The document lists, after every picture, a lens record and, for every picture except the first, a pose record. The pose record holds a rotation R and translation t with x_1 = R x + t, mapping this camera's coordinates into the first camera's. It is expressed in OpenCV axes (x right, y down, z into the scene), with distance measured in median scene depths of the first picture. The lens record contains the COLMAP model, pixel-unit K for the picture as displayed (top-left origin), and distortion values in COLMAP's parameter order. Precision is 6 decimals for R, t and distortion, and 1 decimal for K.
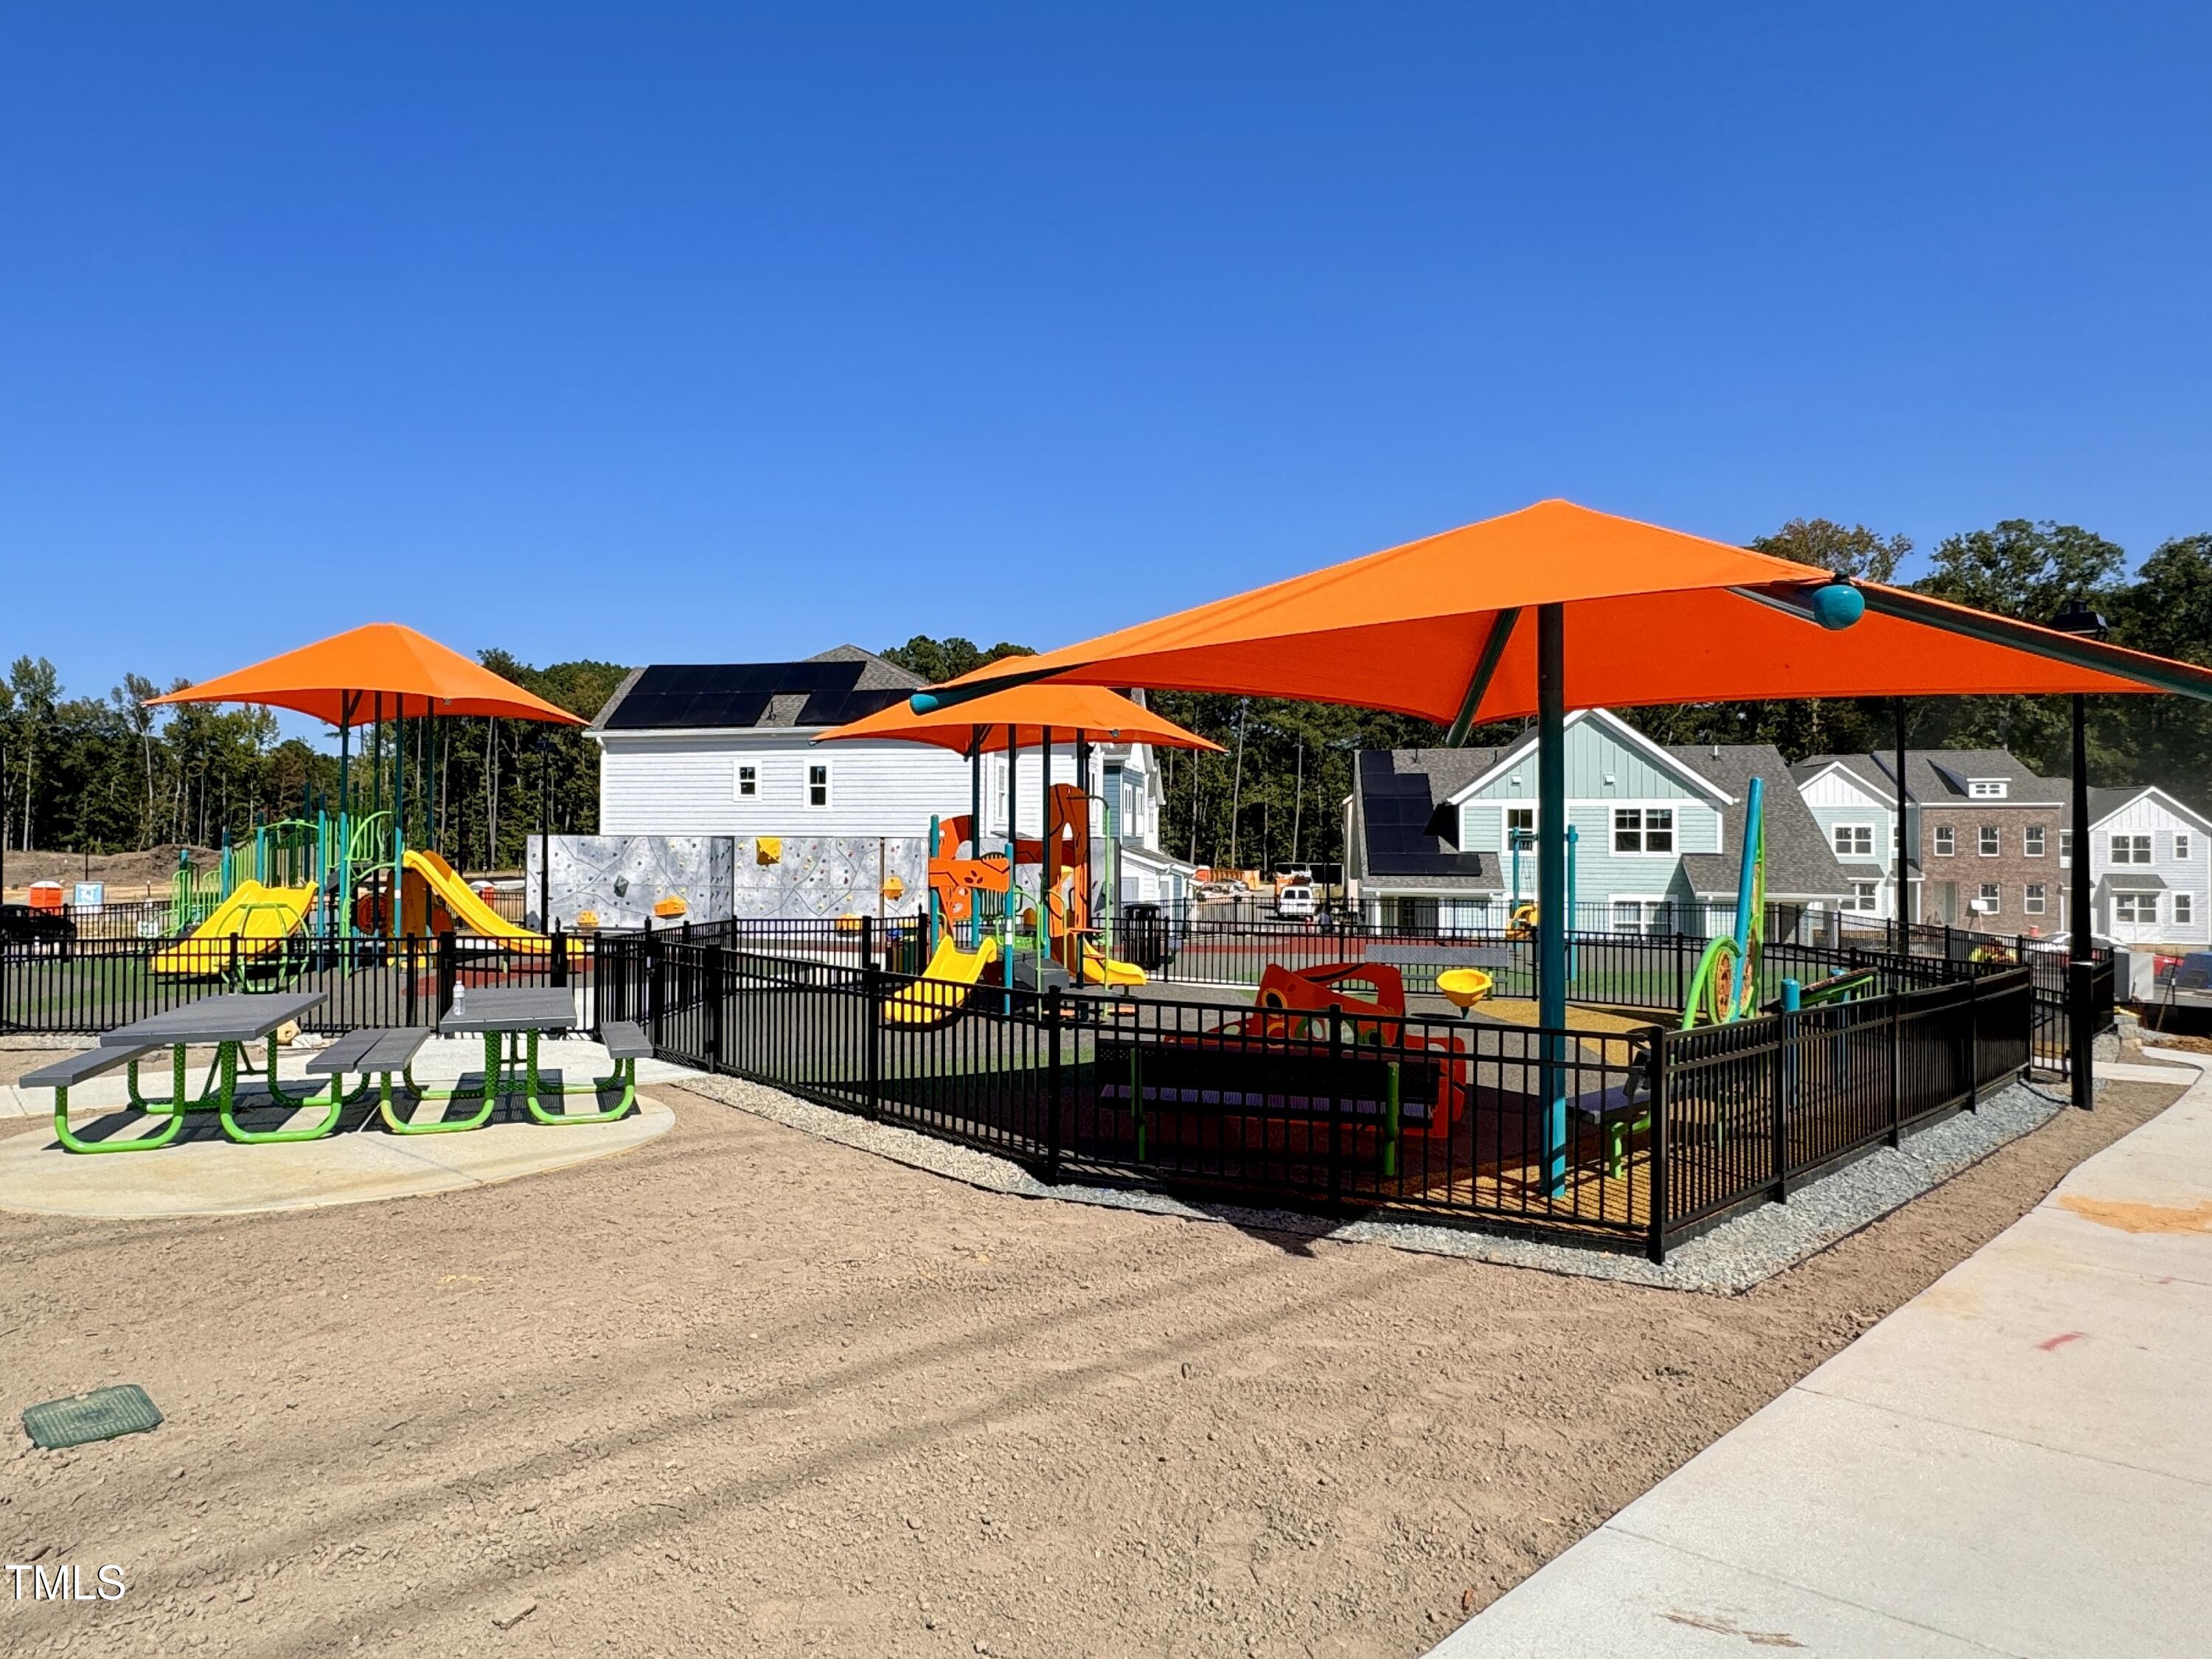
lens RADIAL K [[1371.0, 0, 983.9], [0, 1371.0, 820.0], [0, 0, 1]] dist [-0.002285, -0.001485]
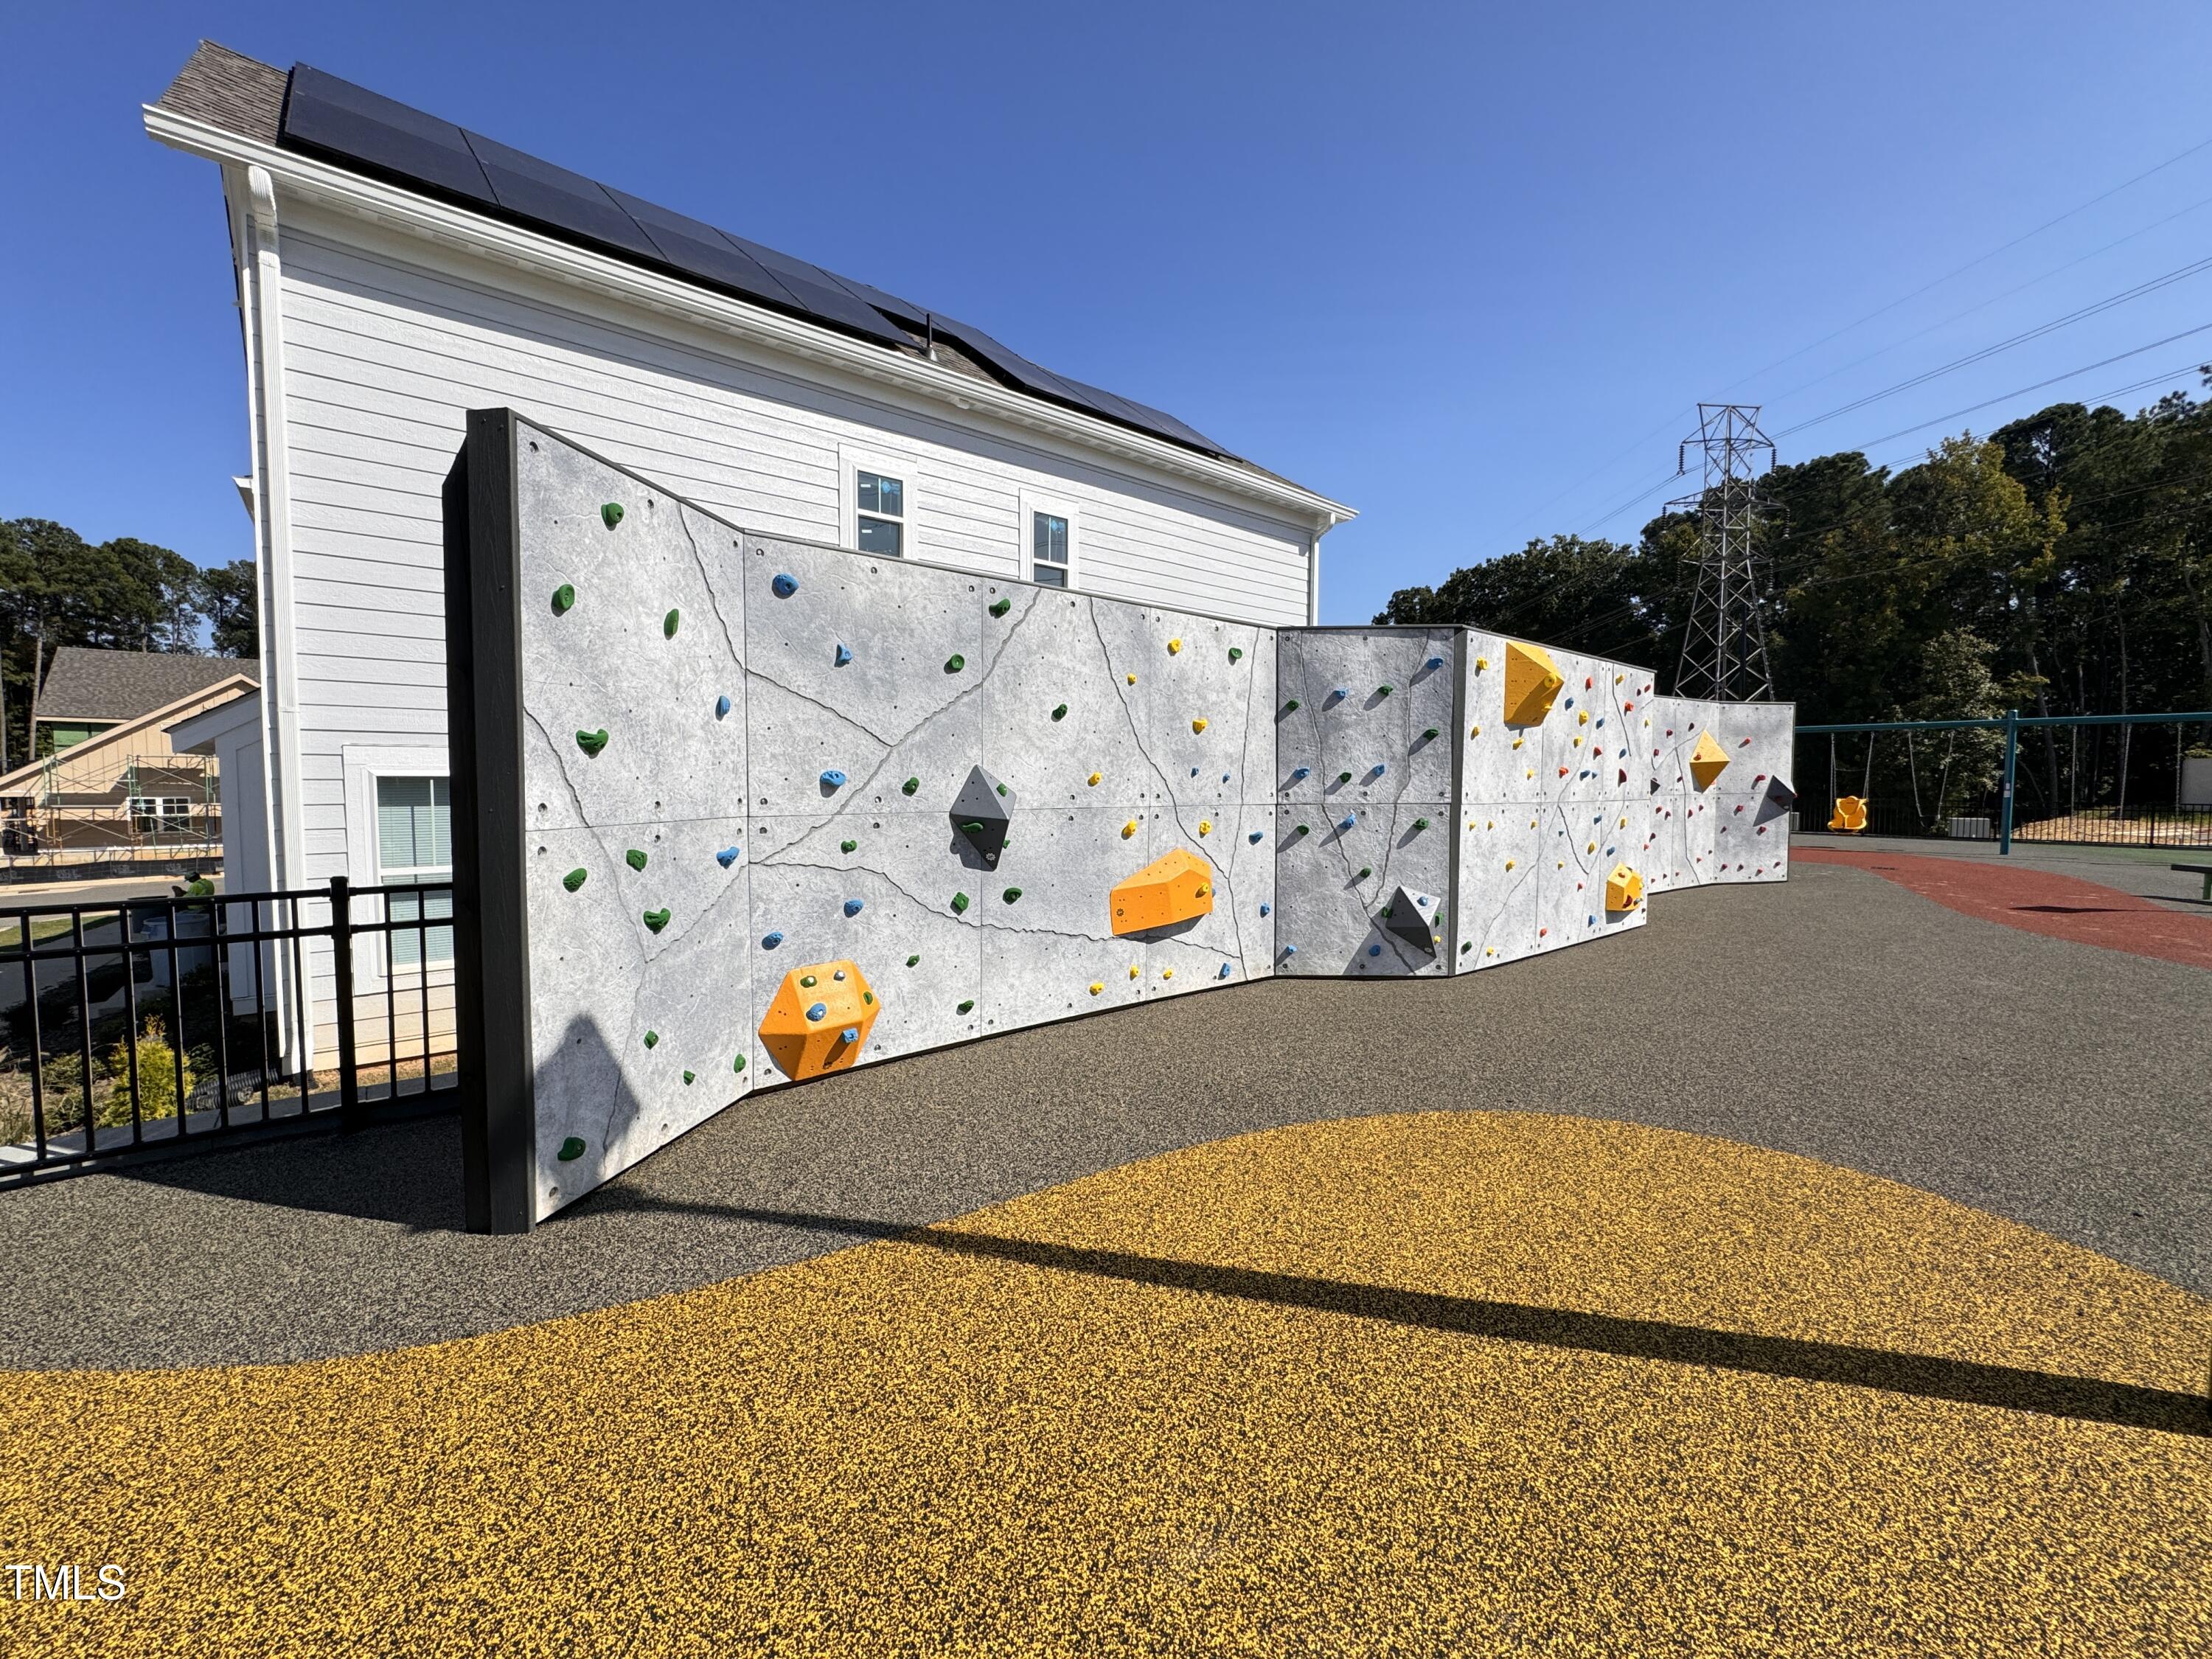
lens RADIAL K [[885.8, 0, 1106.0], [0, 885.8, 829.5], [0, 0, 1]] dist [-0.000335, 0.000162]
pose [[0.600073, -0.048291, 0.798487, -0.325487], [-0.010492, 0.997615, 0.068218, 0.036520], [-0.799877, -0.049313, 0.598135, 0.812053]]
